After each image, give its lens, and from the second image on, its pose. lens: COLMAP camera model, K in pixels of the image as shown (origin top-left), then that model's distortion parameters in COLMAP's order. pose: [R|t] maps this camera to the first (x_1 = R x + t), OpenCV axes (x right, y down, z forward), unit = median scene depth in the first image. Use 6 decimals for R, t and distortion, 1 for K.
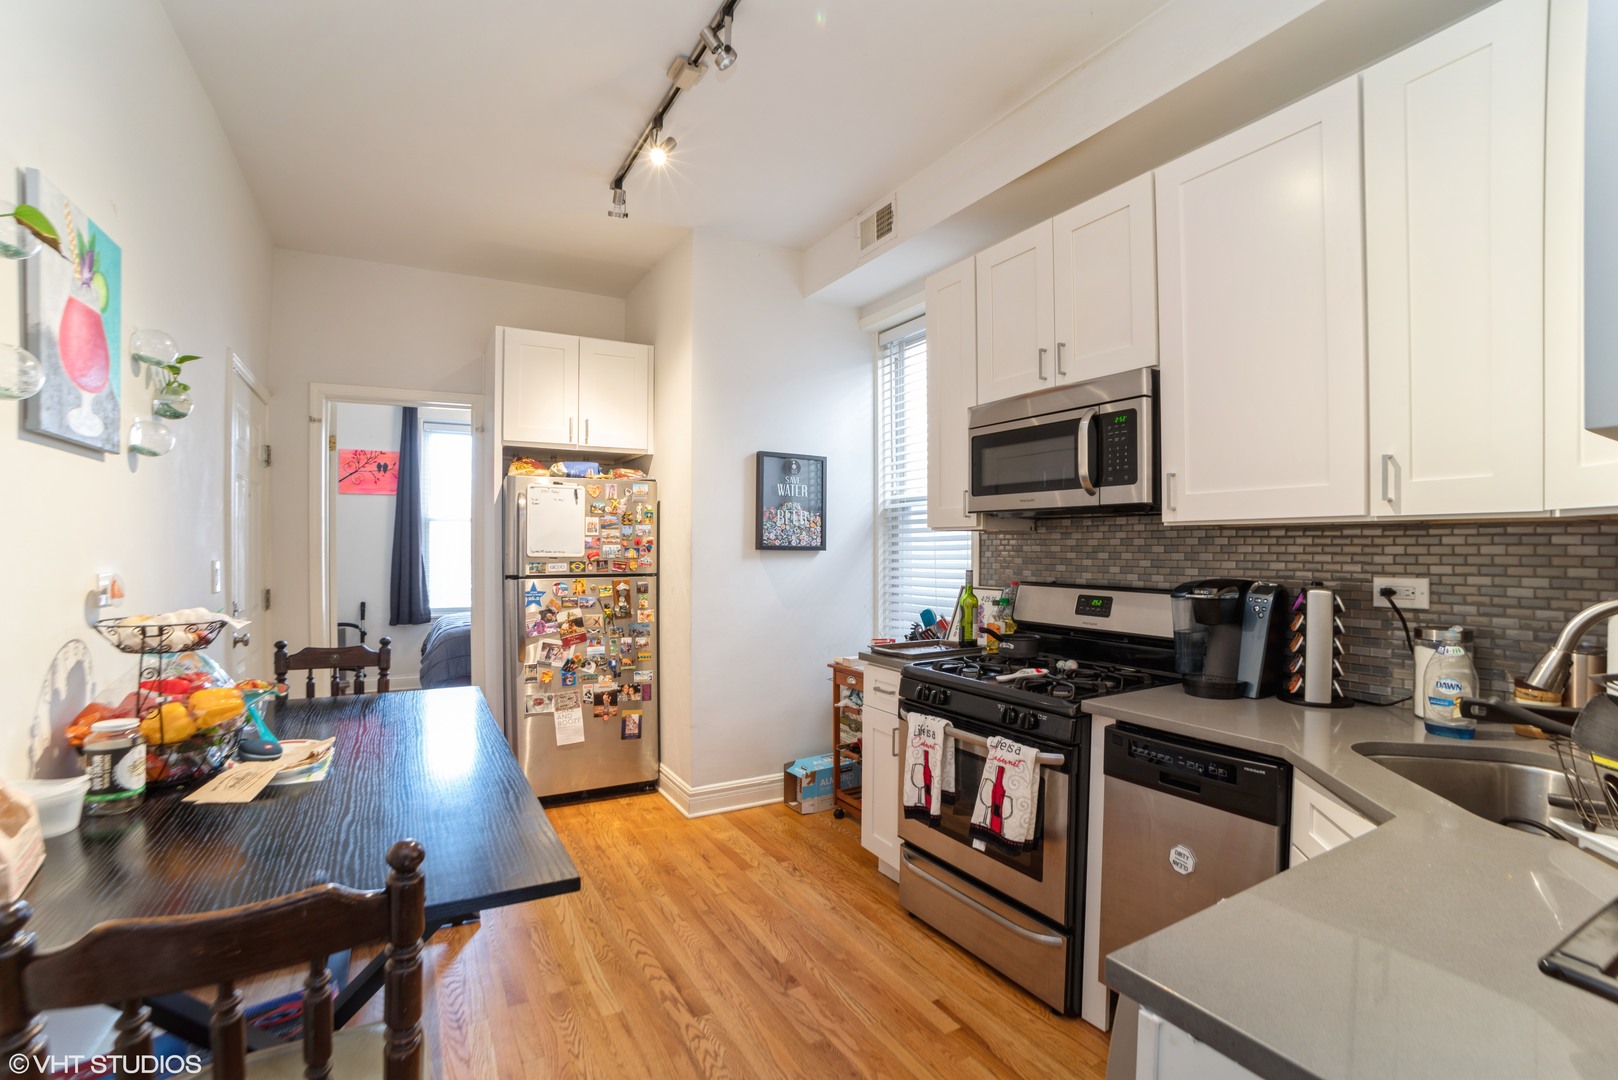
lens RADIAL K [[772.3, 0, 809.0], [0, 772.3, 540.0], [0, 0, 1]] dist [-0.002150, 0.015772]
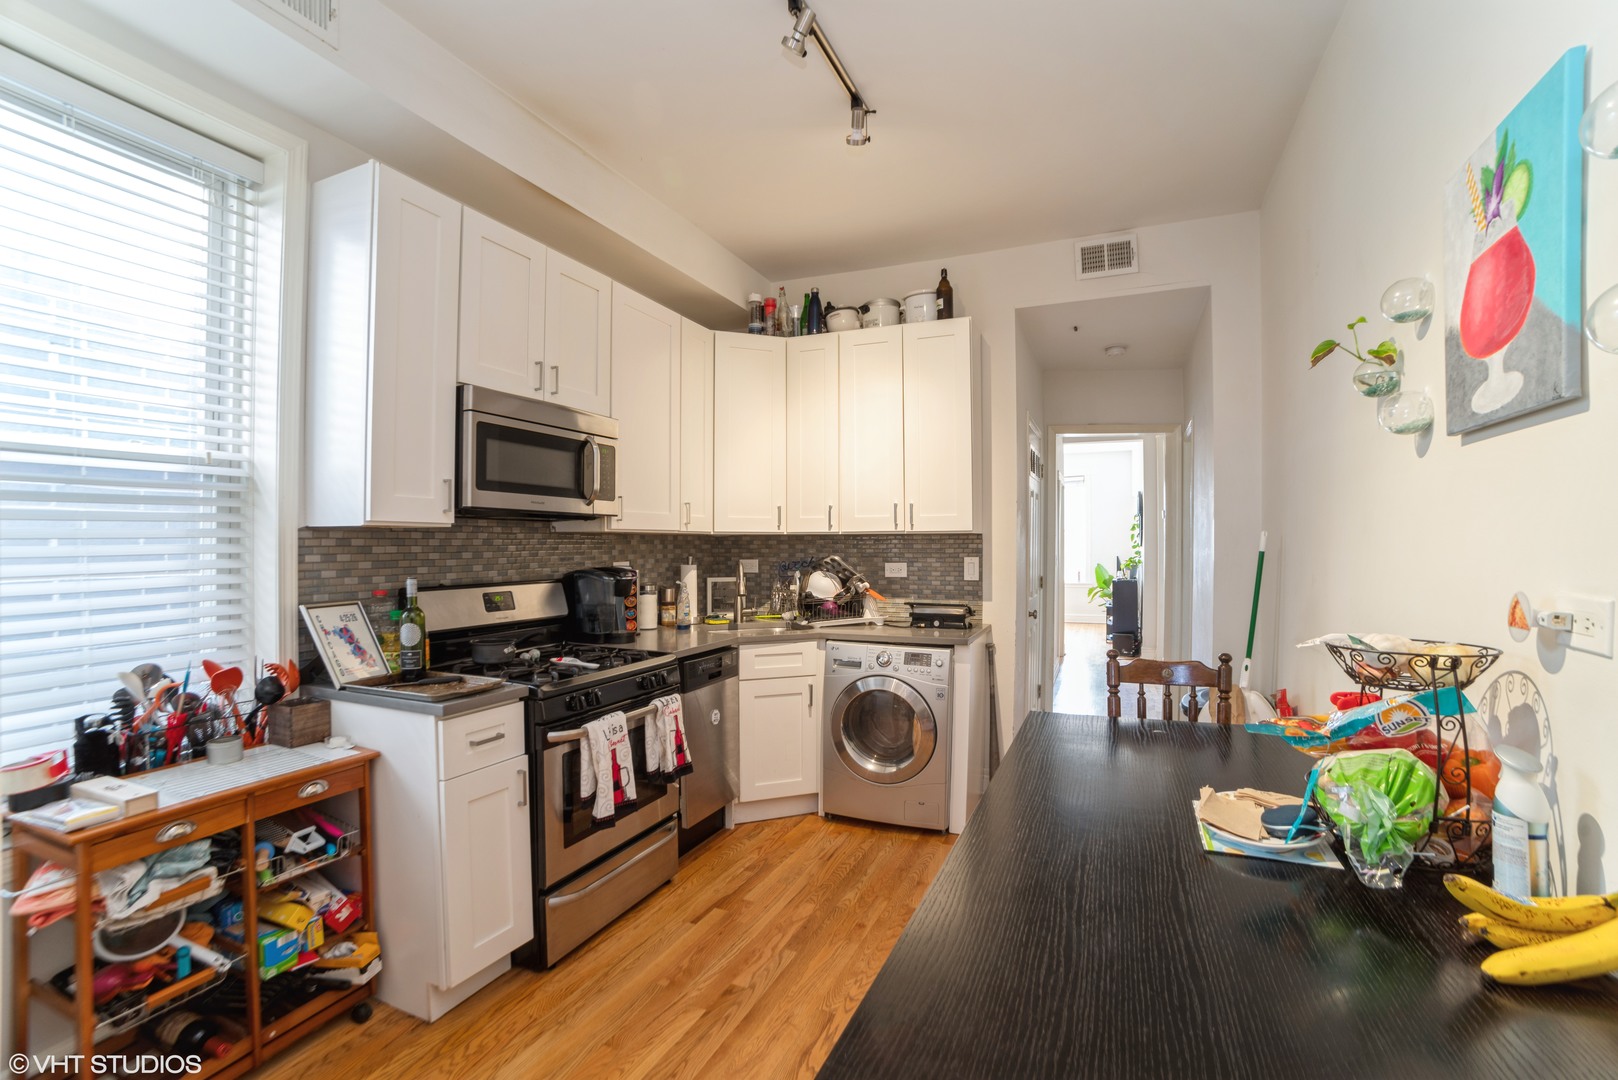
lens RADIAL K [[772.3, 0, 809.0], [0, 772.3, 540.0], [0, 0, 1]] dist [-0.002150, 0.015772]
pose [[-0.604590, 0.007059, 0.796506, -0.741120], [0.001442, 0.999969, -0.007767, 0.008719], [-0.796536, -0.003547, -0.604581, 1.298113]]
